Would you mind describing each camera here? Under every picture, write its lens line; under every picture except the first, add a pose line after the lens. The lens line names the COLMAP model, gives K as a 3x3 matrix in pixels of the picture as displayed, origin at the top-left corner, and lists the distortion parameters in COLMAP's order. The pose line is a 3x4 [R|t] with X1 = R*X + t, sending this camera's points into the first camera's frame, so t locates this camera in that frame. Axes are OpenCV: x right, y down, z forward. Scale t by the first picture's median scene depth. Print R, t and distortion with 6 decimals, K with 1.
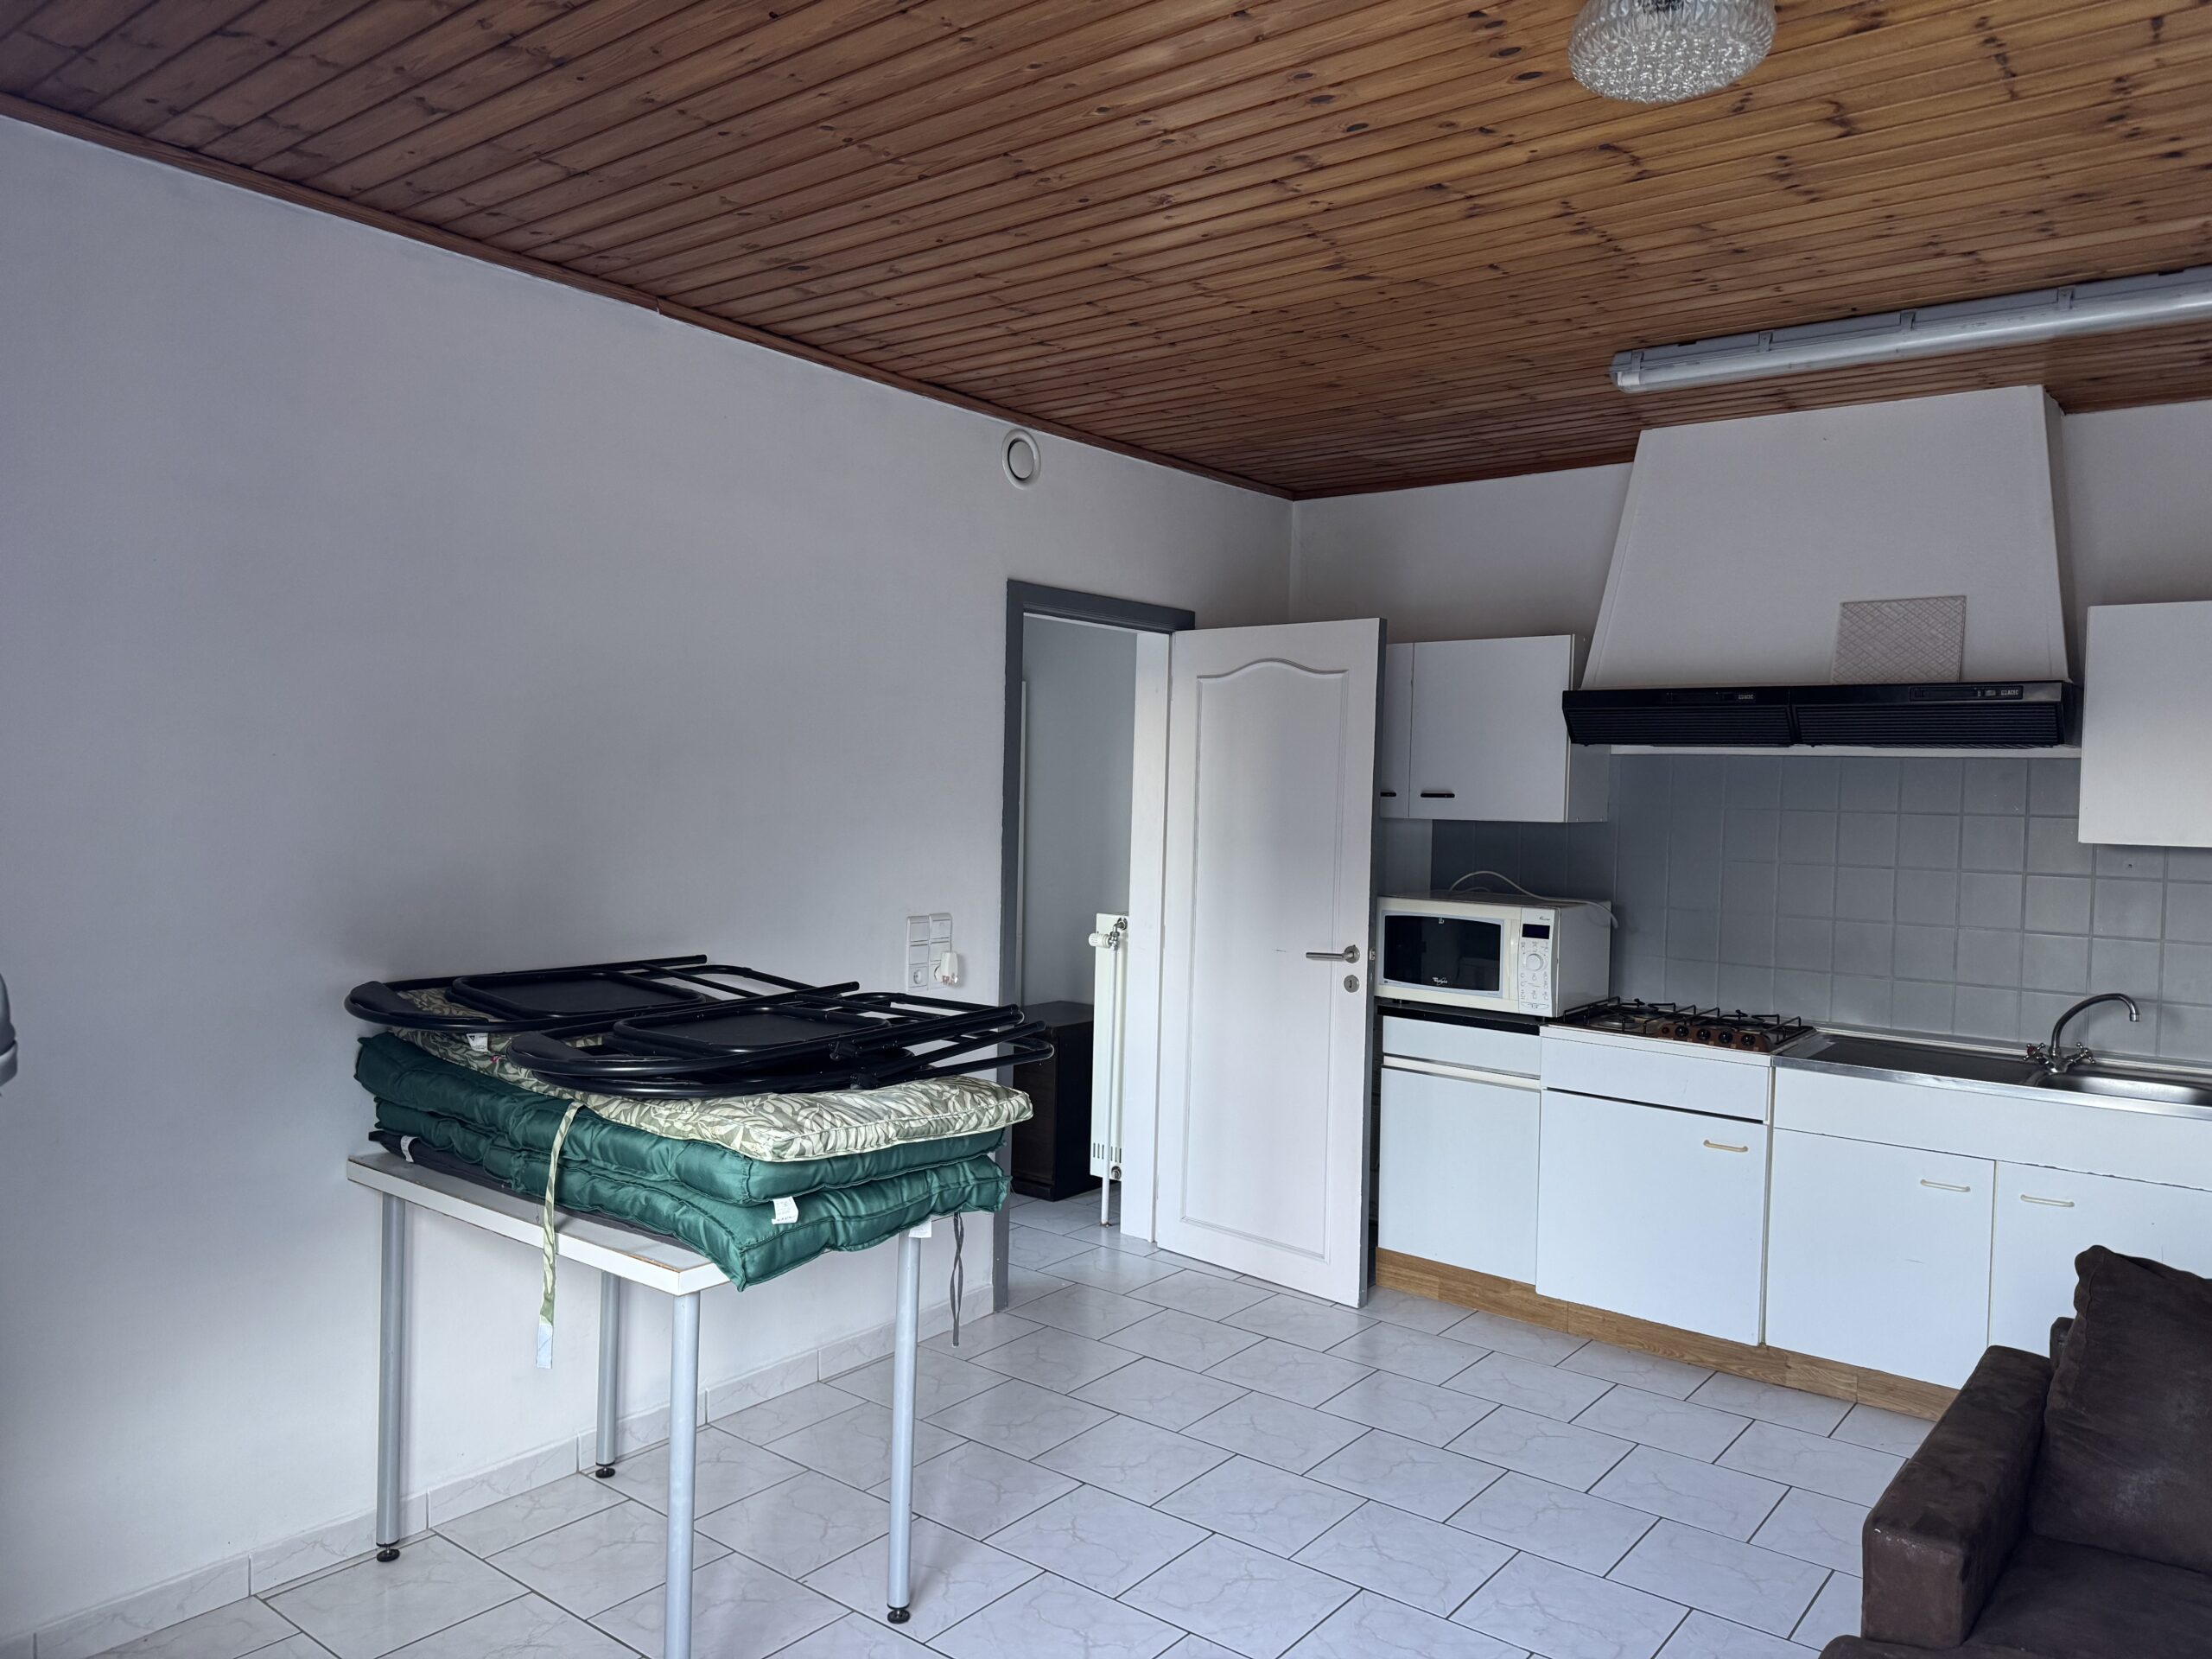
lens RADIAL K [[1529.4, 0, 1098.0], [0, 1529.4, 827.8], [0, 0, 1]] dist [-0.001684, -0.001048]
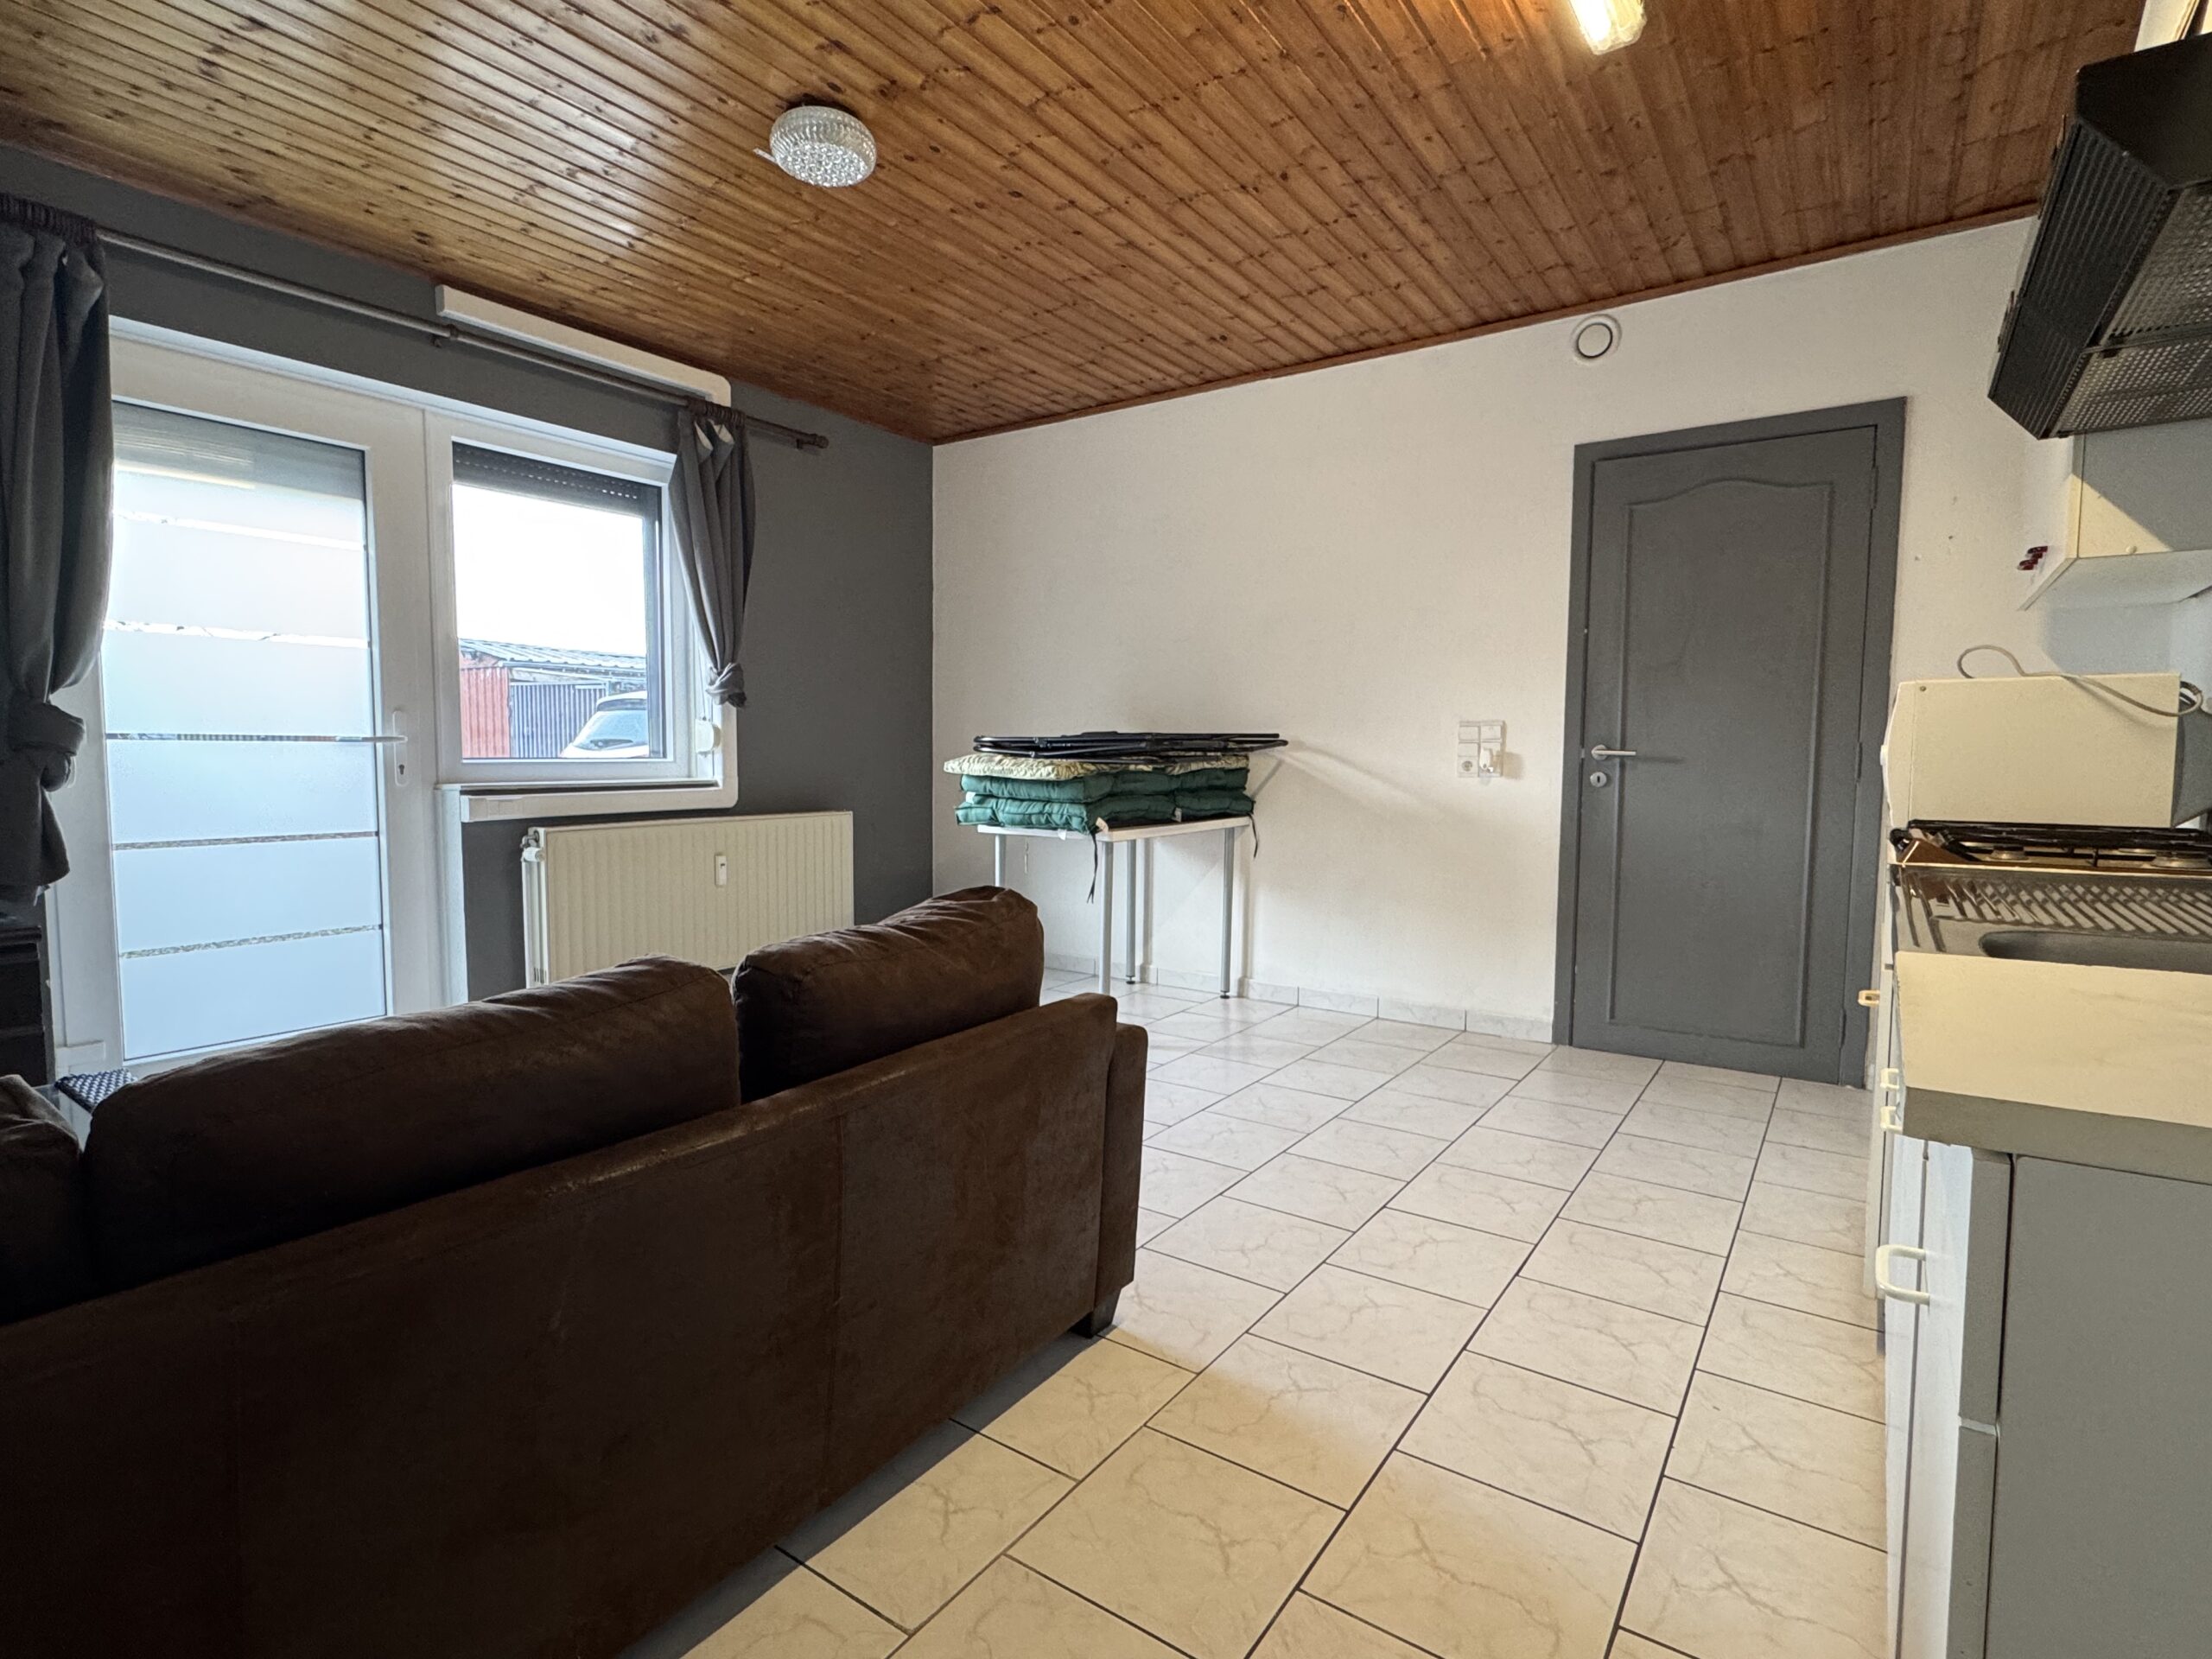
lens RADIAL K [[1086.6, 0, 1095.2], [0, 1086.6, 828.0], [0, 0, 1]] dist [0.014594, -0.004478]
pose [[0.058204, 0.050931, -0.997005, 1.037815], [-0.033227, 0.998243, 0.049055, 0.143011], [0.997752, 0.030272, 0.059794, 0.742546]]
